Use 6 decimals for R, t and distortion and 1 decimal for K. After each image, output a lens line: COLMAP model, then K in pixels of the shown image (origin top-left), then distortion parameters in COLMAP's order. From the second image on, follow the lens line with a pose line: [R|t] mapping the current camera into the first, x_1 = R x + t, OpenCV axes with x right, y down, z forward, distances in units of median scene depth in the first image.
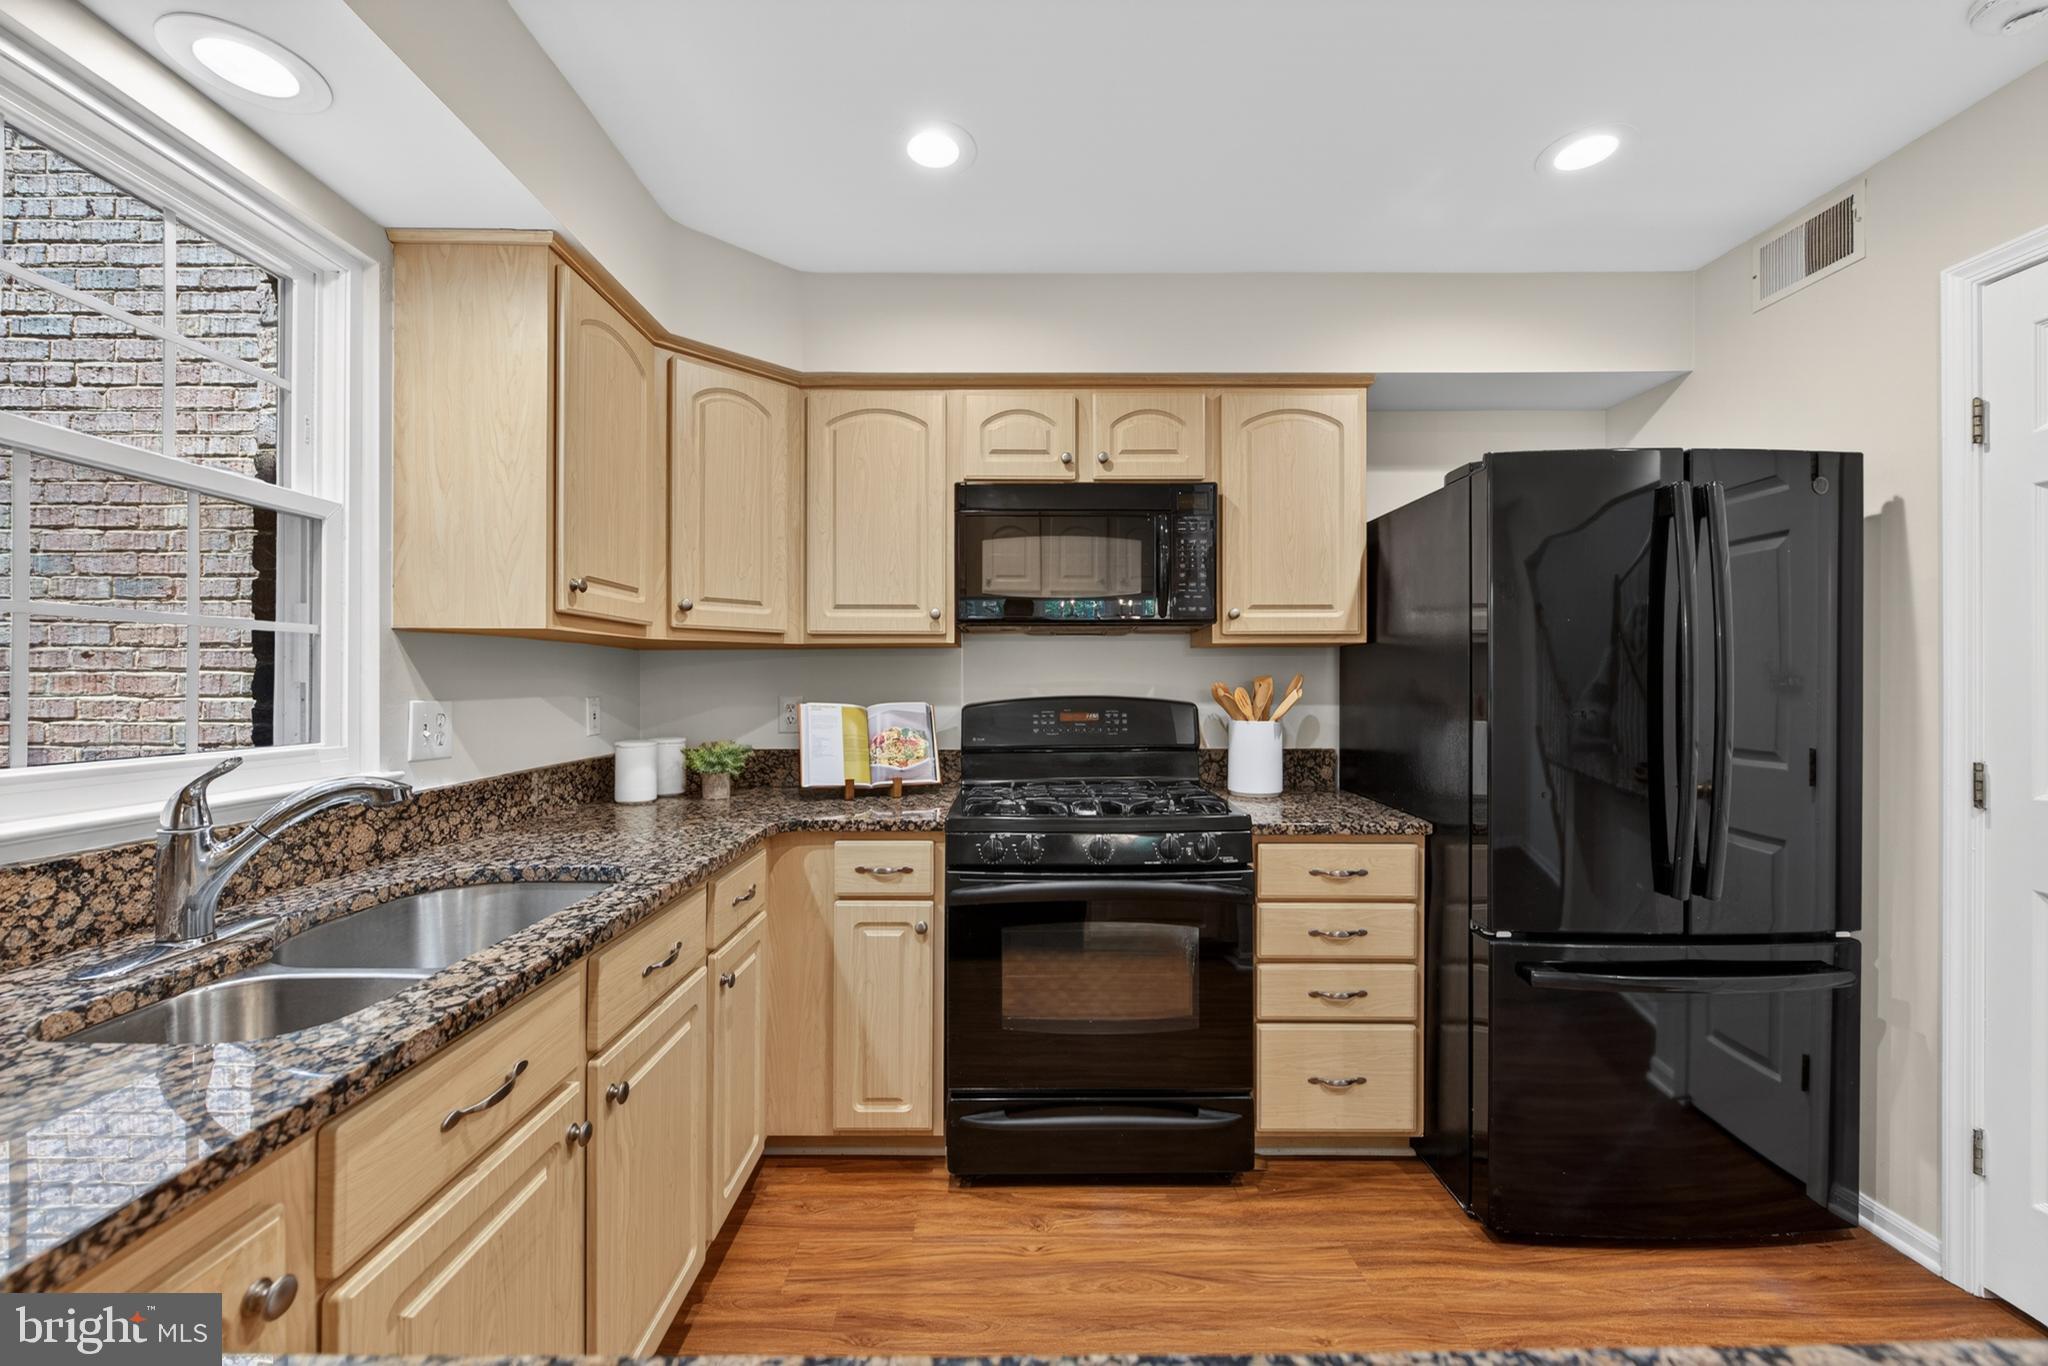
lens RADIAL K [[802.8, 0, 1021.7], [0, 802.8, 684.3], [0, 0, 1]] dist [0.002801, -0.003332]
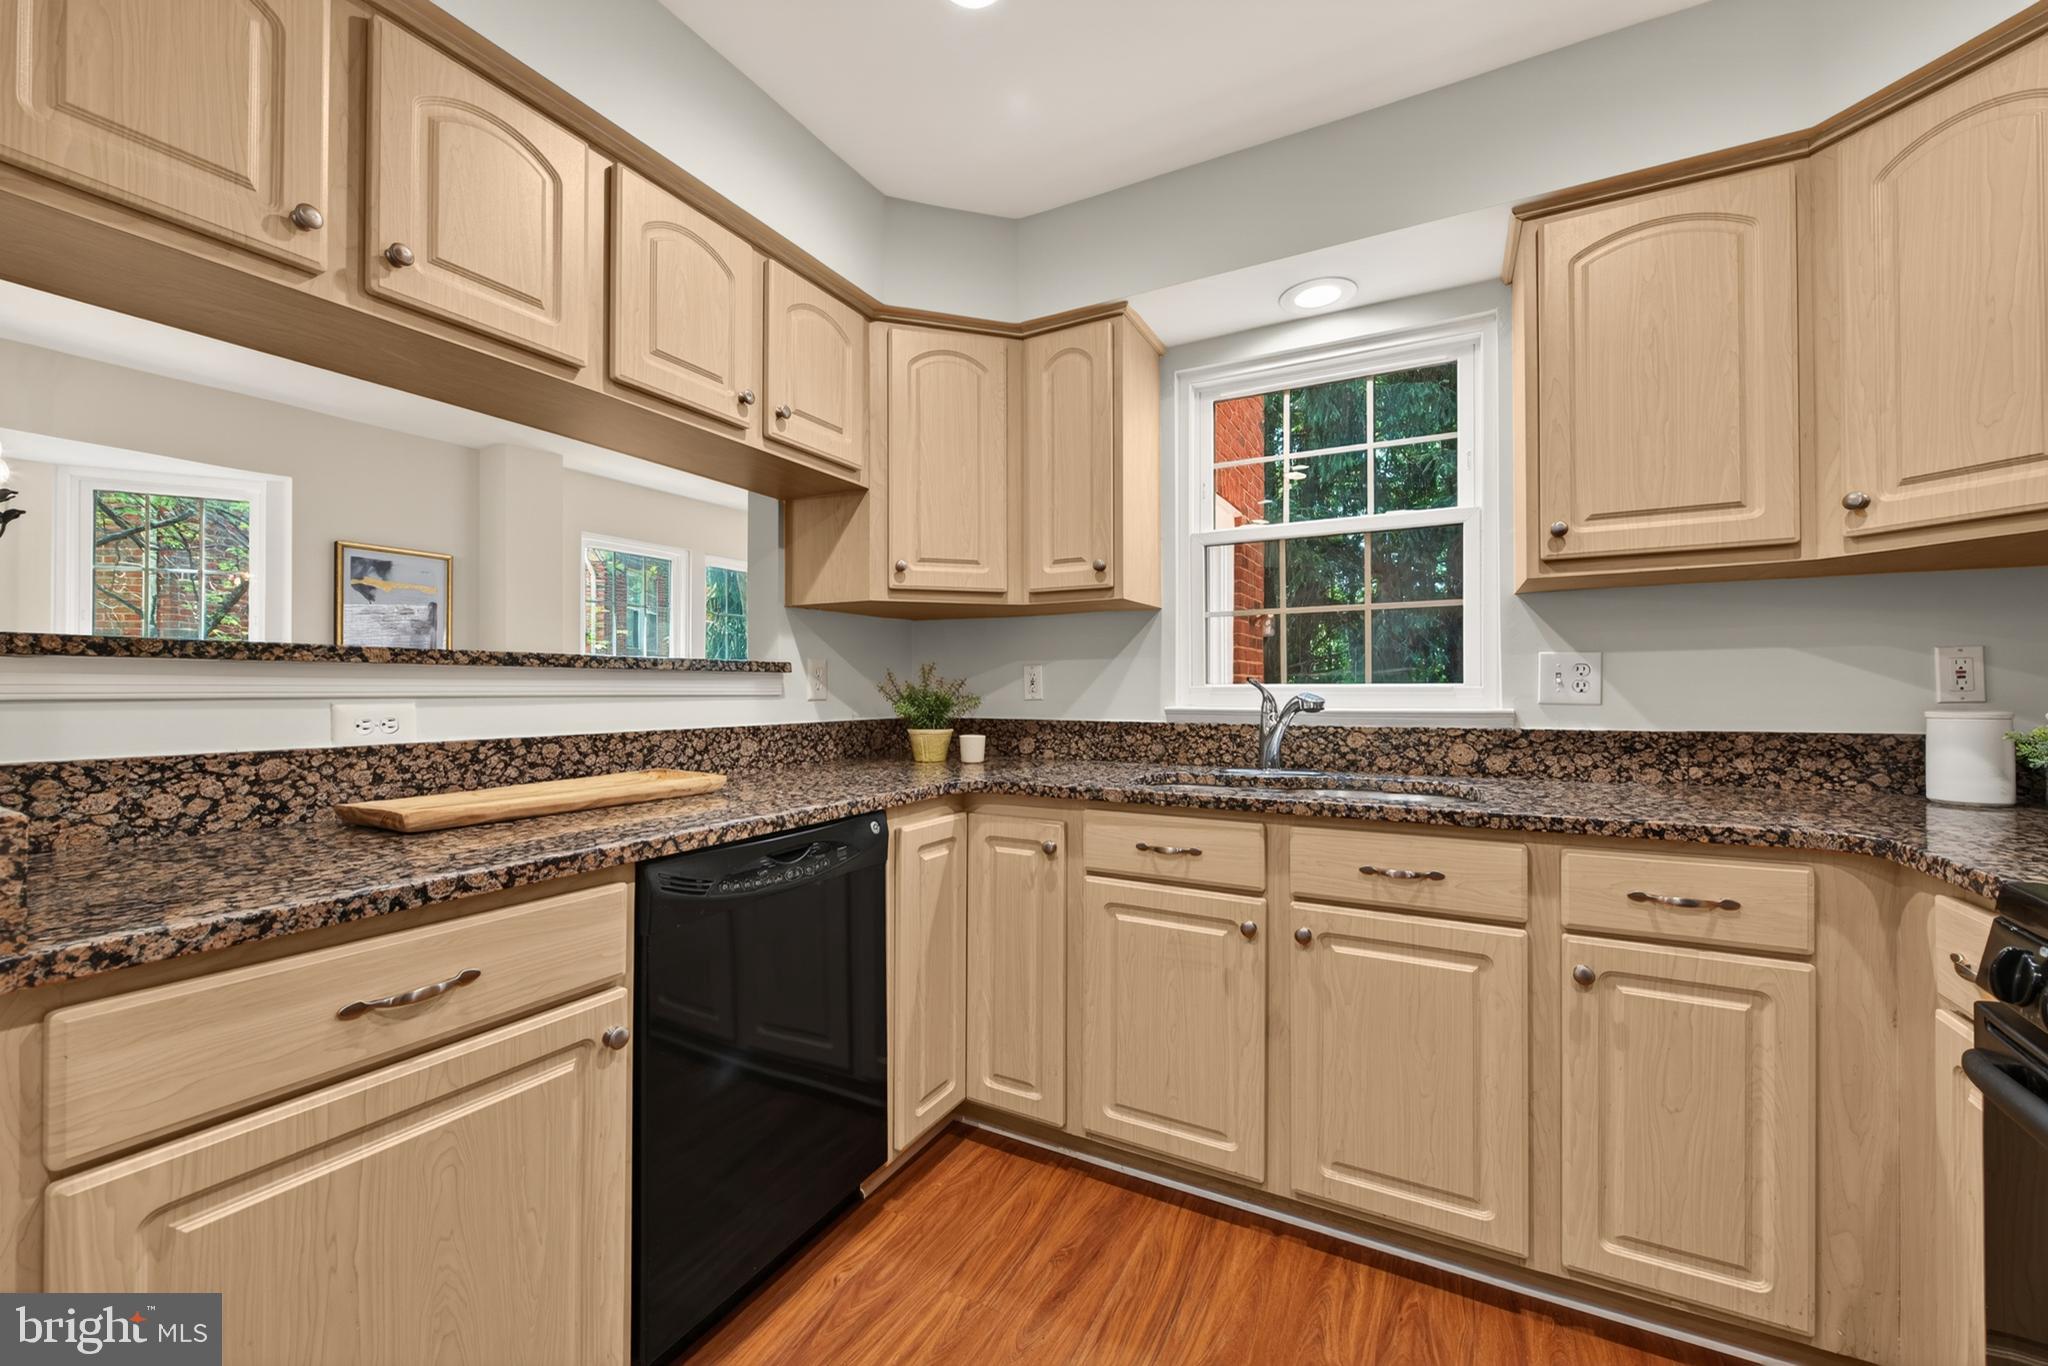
lens RADIAL K [[802.8, 0, 1021.7], [0, 802.8, 684.3], [0, 0, 1]] dist [0.002801, -0.003332]
pose [[-0.481527, -0.005244, -0.876416, 0.605934], [0.000725, 0.999979, -0.006381, 0.070108], [0.876431, -0.003708, -0.481513, 0.846466]]
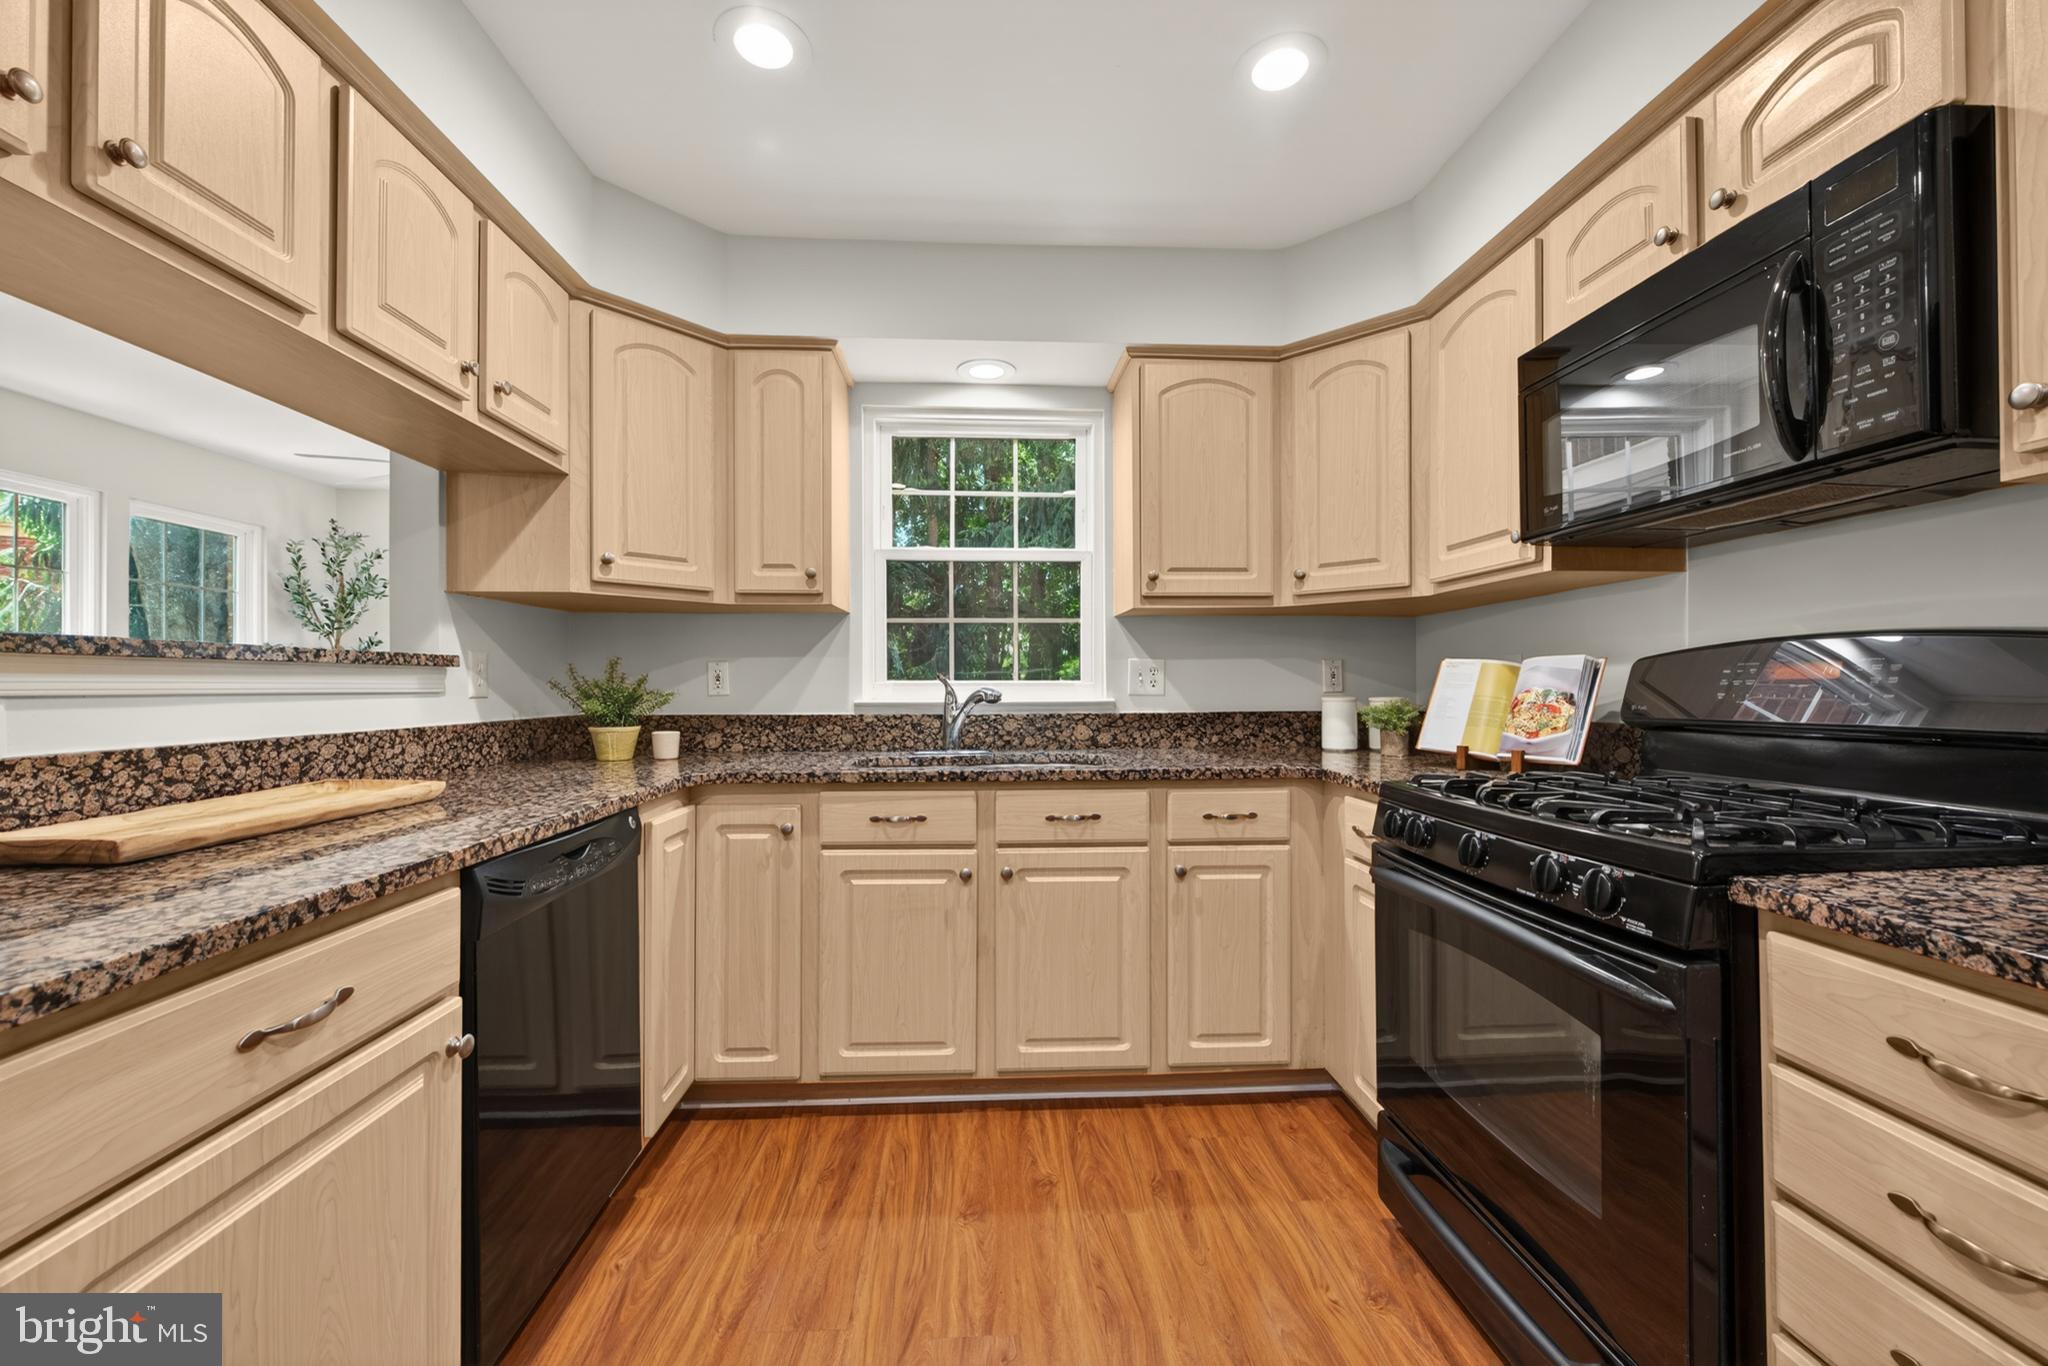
lens RADIAL K [[802.8, 0, 1021.7], [0, 802.8, 684.3], [0, 0, 1]] dist [0.002801, -0.003332]
pose [[0.051617, -0.000504, -0.998667, 0.844120], [0.001896, 0.999998, -0.000407, 0.069601], [0.998665, -0.001873, 0.051617, 0.648419]]
